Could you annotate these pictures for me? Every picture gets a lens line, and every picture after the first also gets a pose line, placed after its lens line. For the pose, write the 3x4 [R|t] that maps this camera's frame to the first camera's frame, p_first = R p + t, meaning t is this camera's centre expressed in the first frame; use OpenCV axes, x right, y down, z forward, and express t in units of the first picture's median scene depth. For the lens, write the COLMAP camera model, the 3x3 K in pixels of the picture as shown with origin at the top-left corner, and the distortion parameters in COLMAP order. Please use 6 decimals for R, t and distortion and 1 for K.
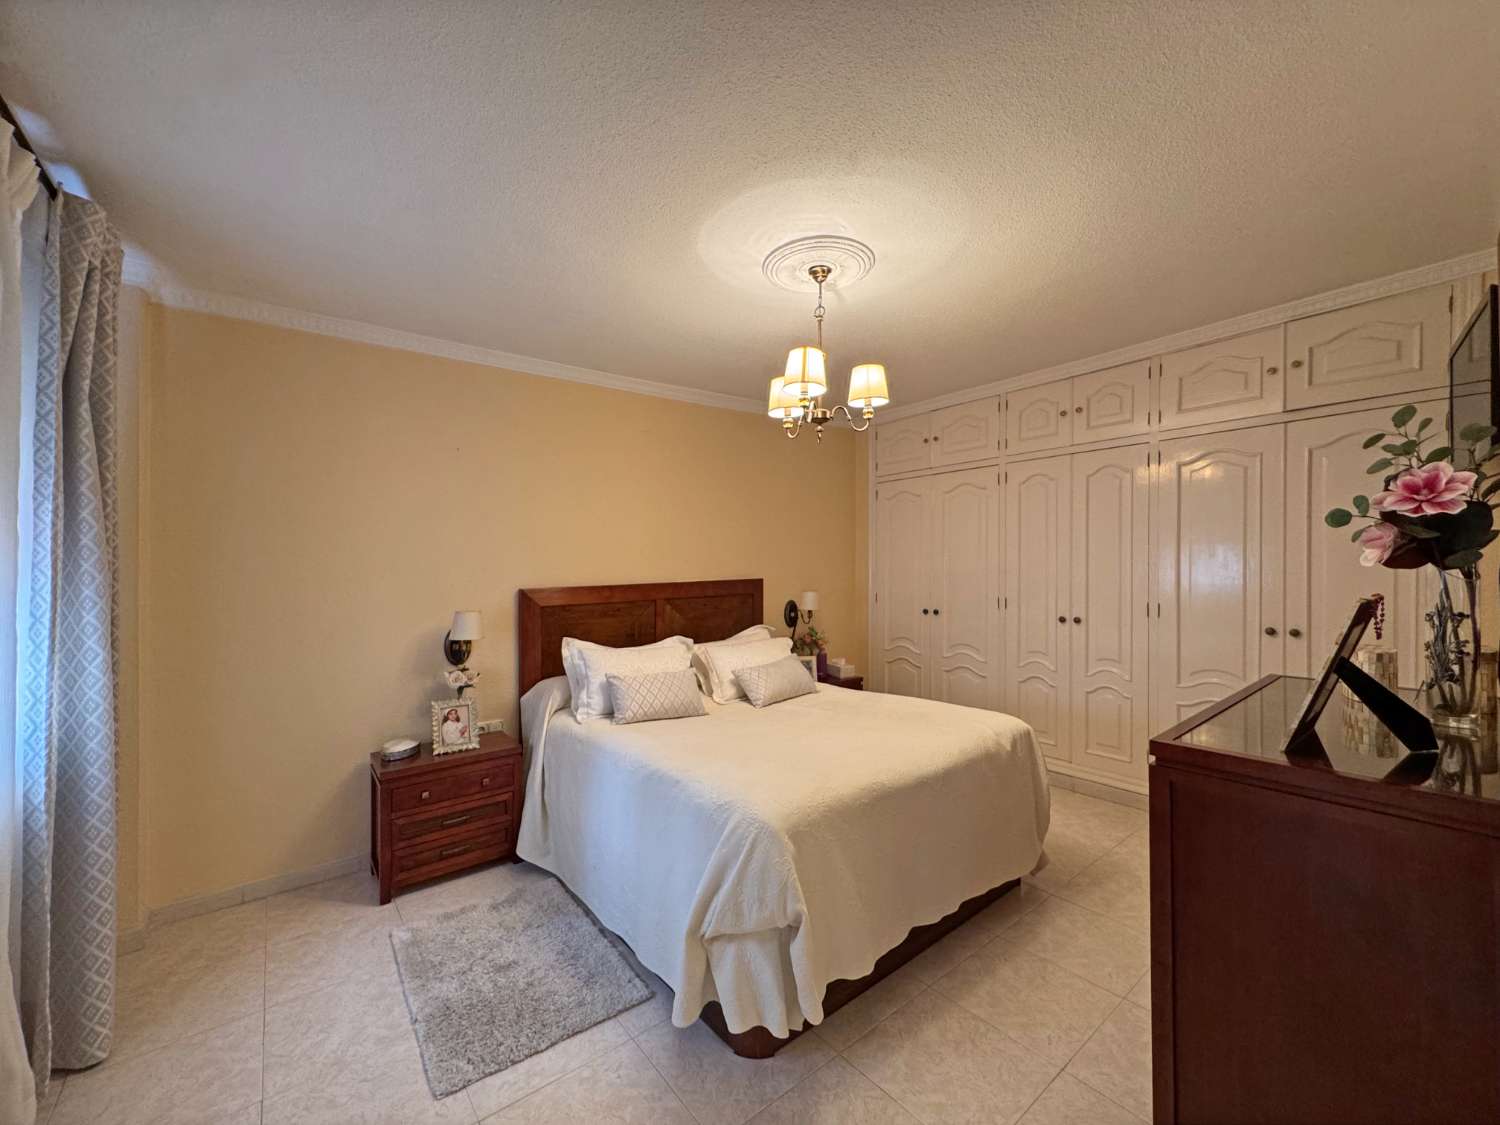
lens RADIAL K [[607.1, 0, 752.7], [0, 607.1, 536.6], [0, 0, 1]] dist [-0.002831, 0.000278]
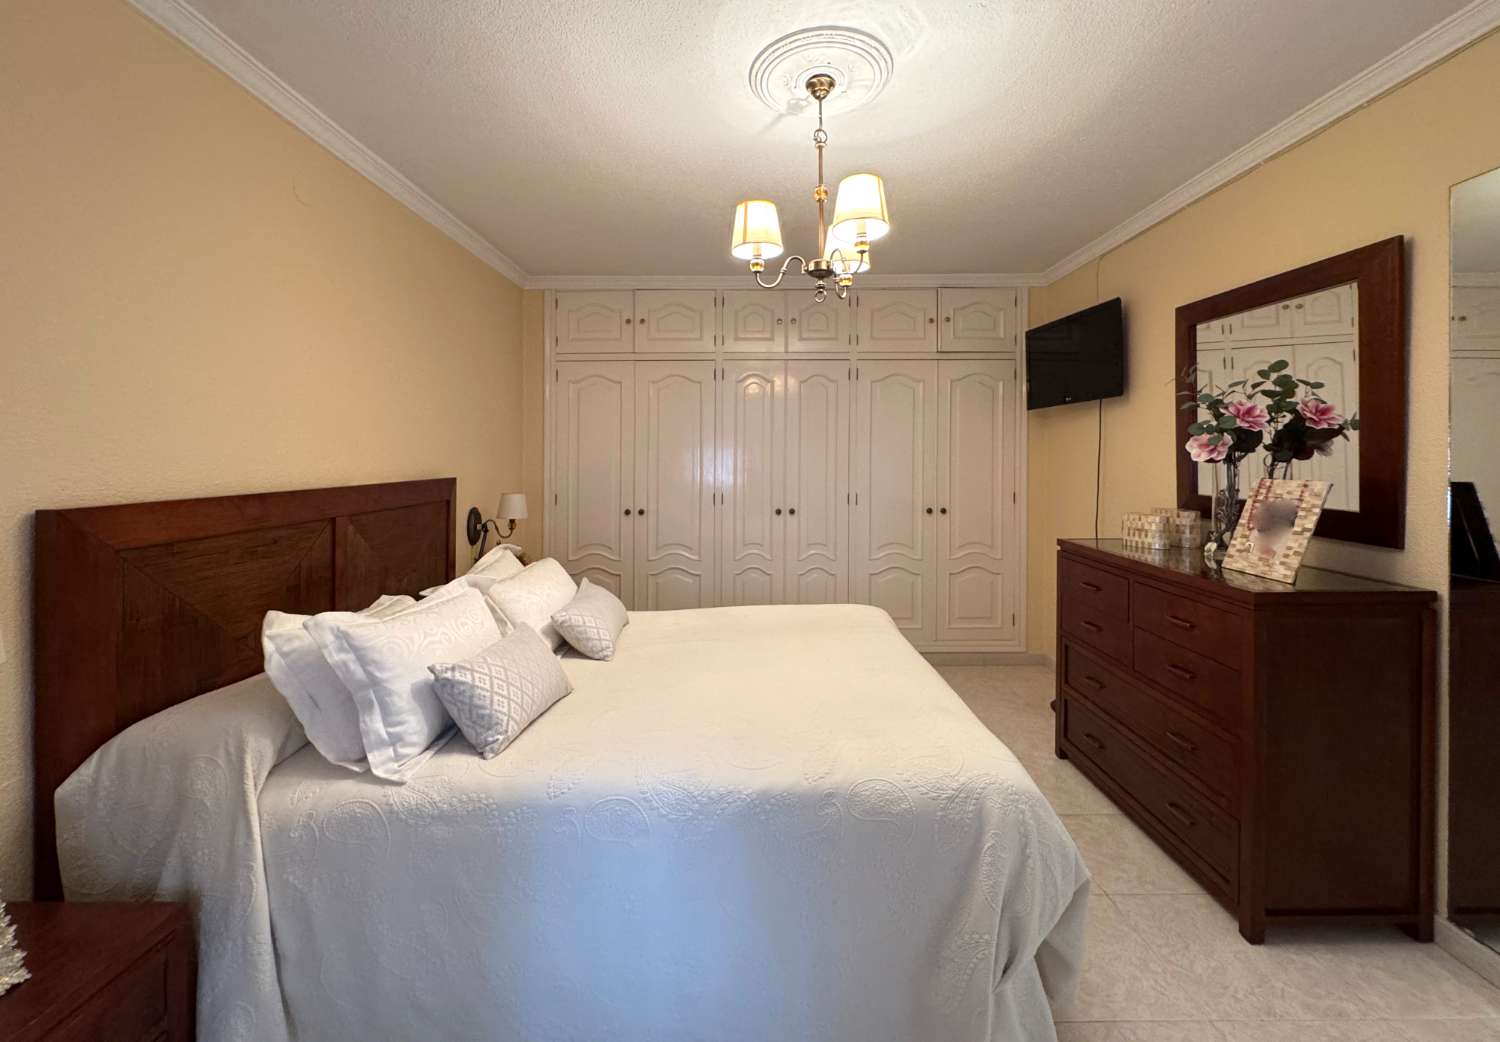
lens RADIAL K [[598.3, 0, 747.0], [0, 598.3, 447.6], [0, 0, 1]] dist [-0.003551, -0.000335]
pose [[0.620721, 0.026687, 0.783577, -0.454204], [-0.039698, 0.999208, -0.002584, 0.034850], [-0.783026, -0.029502, 0.621289, 0.472838]]
